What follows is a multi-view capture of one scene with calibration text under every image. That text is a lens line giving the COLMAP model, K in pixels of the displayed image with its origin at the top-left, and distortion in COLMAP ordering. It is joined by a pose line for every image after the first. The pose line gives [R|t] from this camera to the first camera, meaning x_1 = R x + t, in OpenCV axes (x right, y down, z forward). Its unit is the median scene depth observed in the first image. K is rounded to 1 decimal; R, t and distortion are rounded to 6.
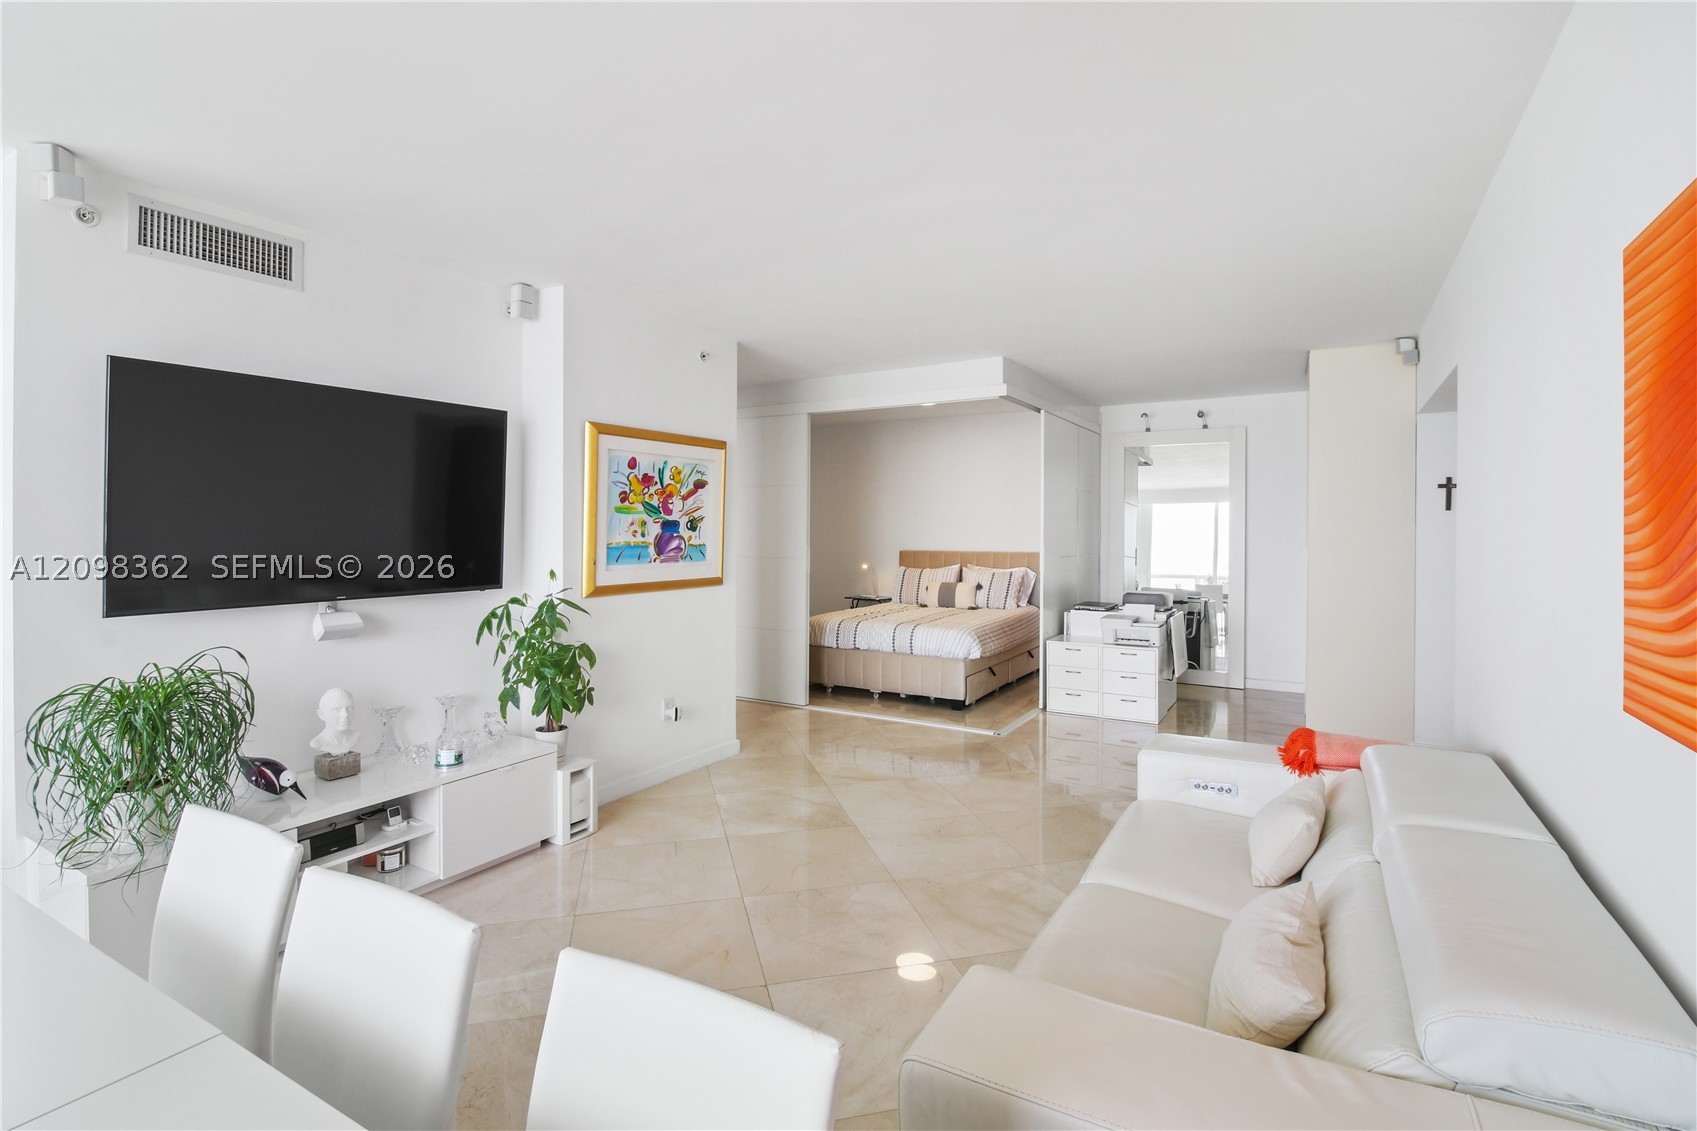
lens RADIAL K [[811.1, 0, 854.7], [0, 811.1, 536.4], [0, 0, 1]] dist [0.000937, -0.013389]
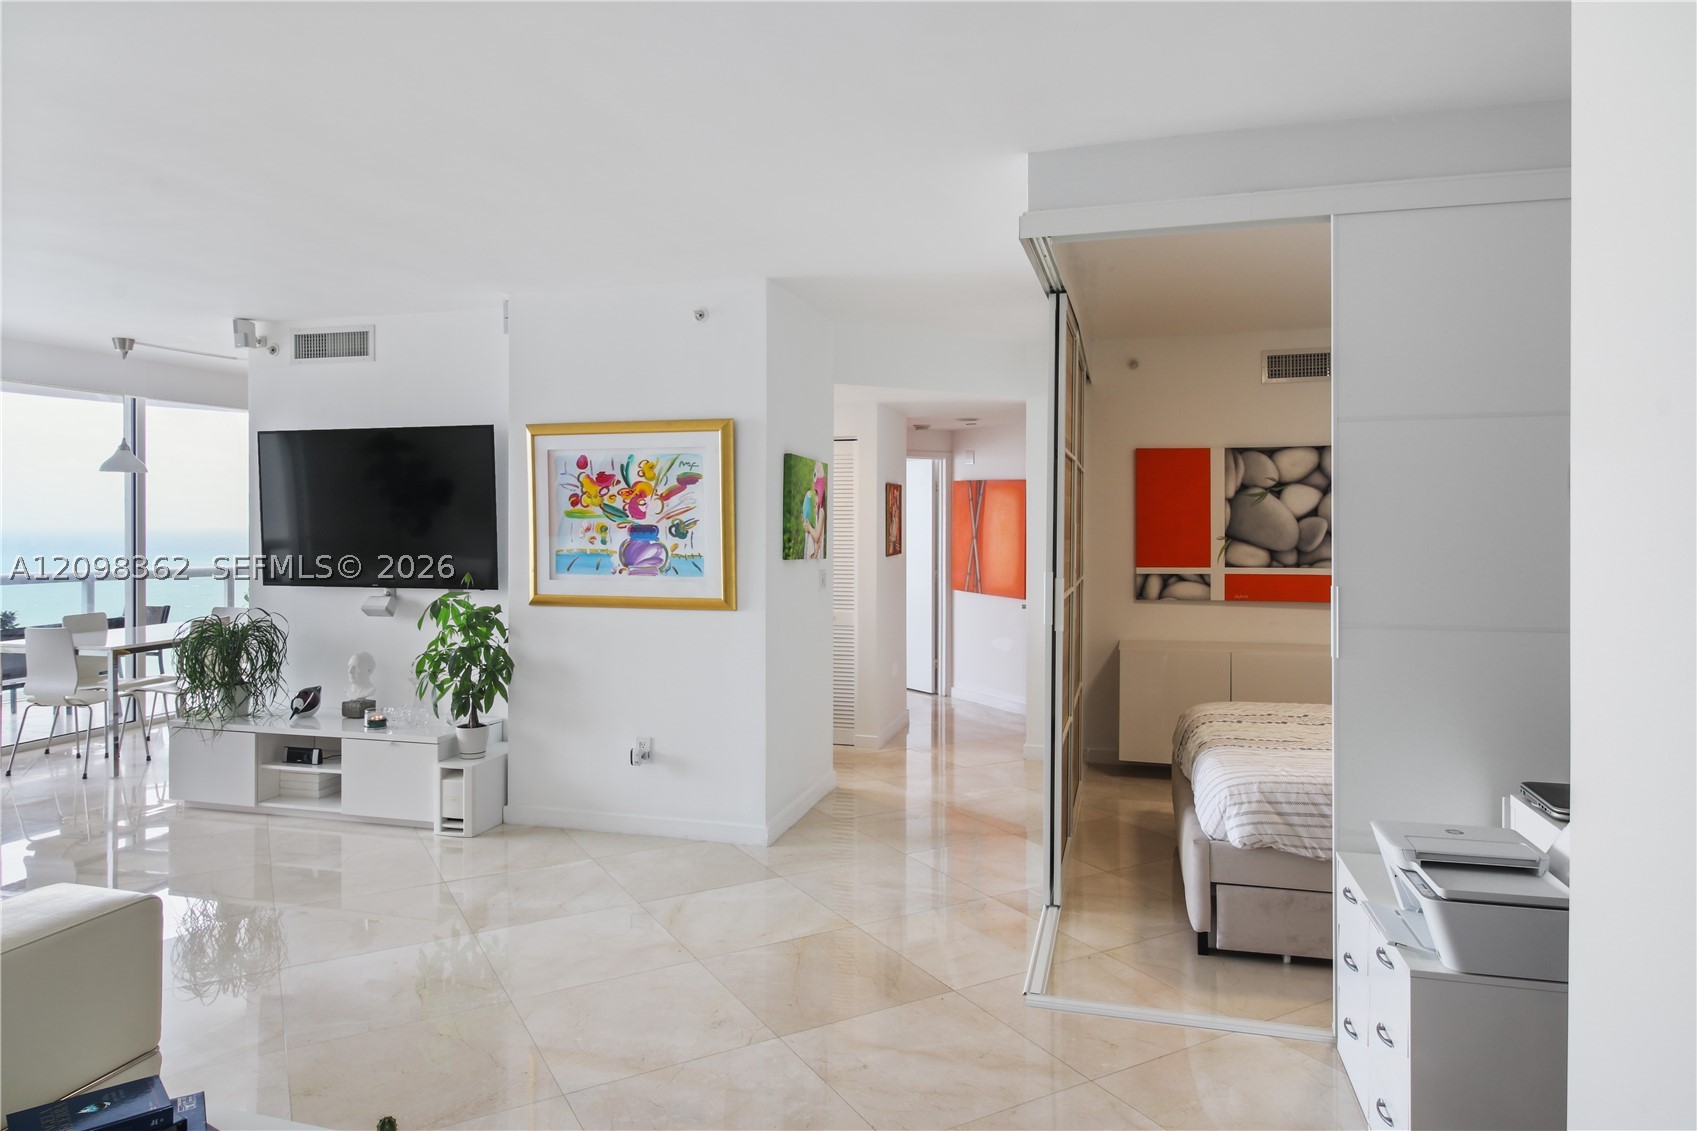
lens RADIAL K [[1063.1, 0, 846.8], [0, 1063.1, 526.8], [0, 0, 1]] dist [0.008951, -0.012581]
pose [[0.252986, -0.001952, -0.967468, 0.894700], [-0.012587, 0.999907, -0.005309, -0.014911], [0.967388, 0.013521, 0.252938, 0.930564]]
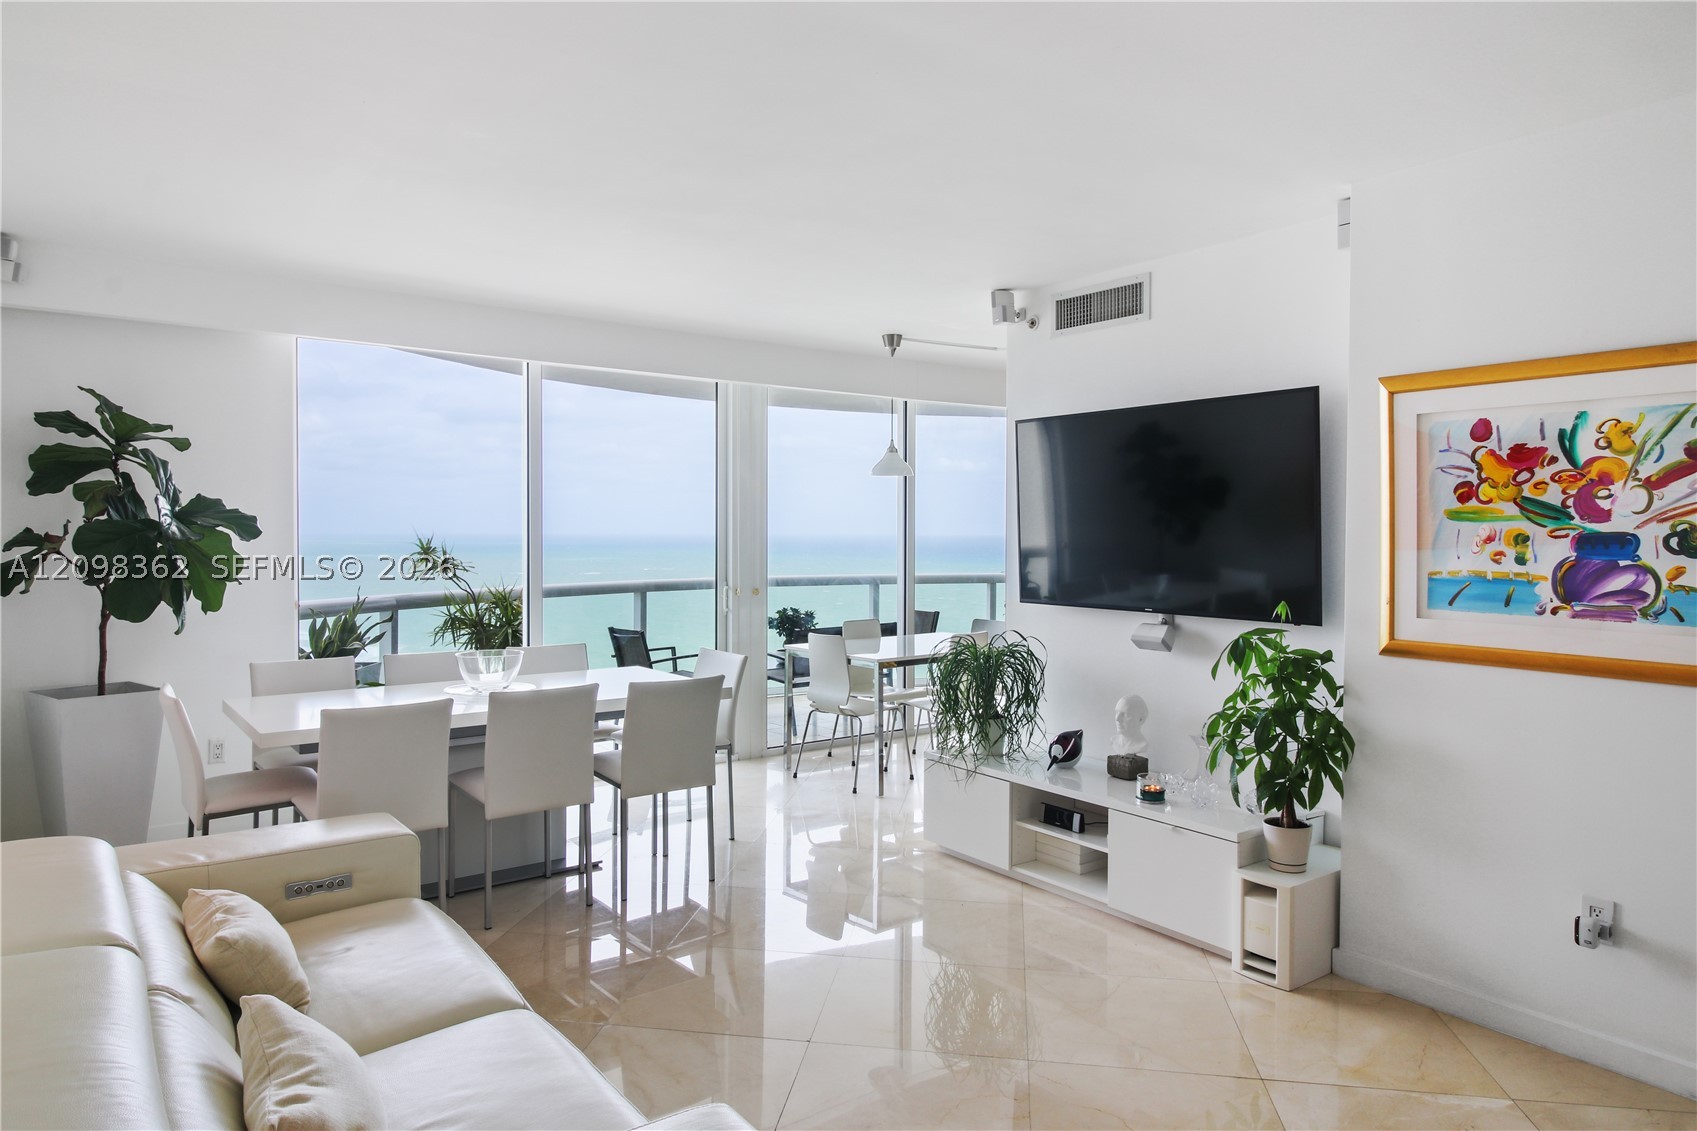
lens RADIAL K [[1063.1, 0, 834.6], [0, 1063.1, 552.2], [0, 0, 1]] dist [0.008951, -0.012581]
pose [[-0.409765, 0.013472, -0.912092, 0.541619], [-0.017254, 0.999598, 0.022516, -0.014689], [0.912028, 0.024963, -0.409368, 0.845901]]
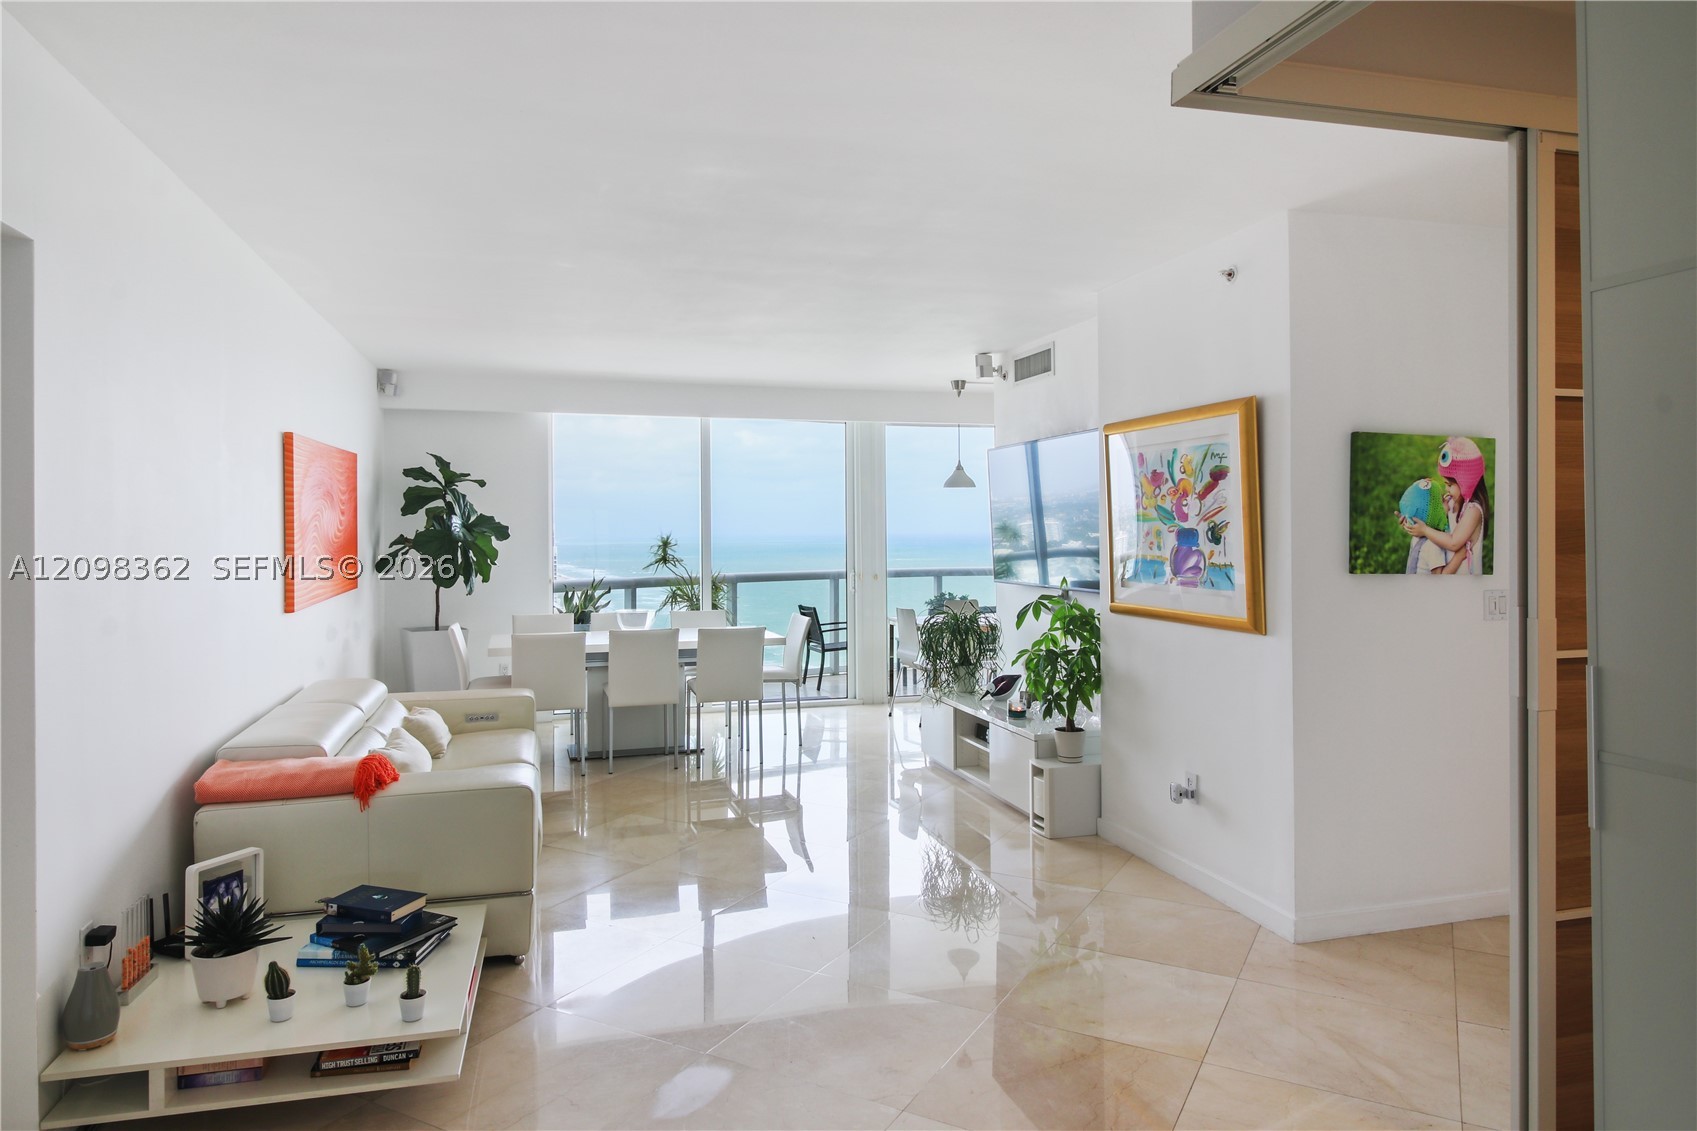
lens RADIAL K [[1063.1, 0, 827.1], [0, 1063.1, 526.0], [0, 0, 1]] dist [0.008951, -0.012581]
pose [[-0.705709, -0.001774, -0.708499, 0.682608], [-0.005112, 0.999984, 0.002588, -0.023161], [0.708483, 0.005448, -0.705707, 1.453977]]
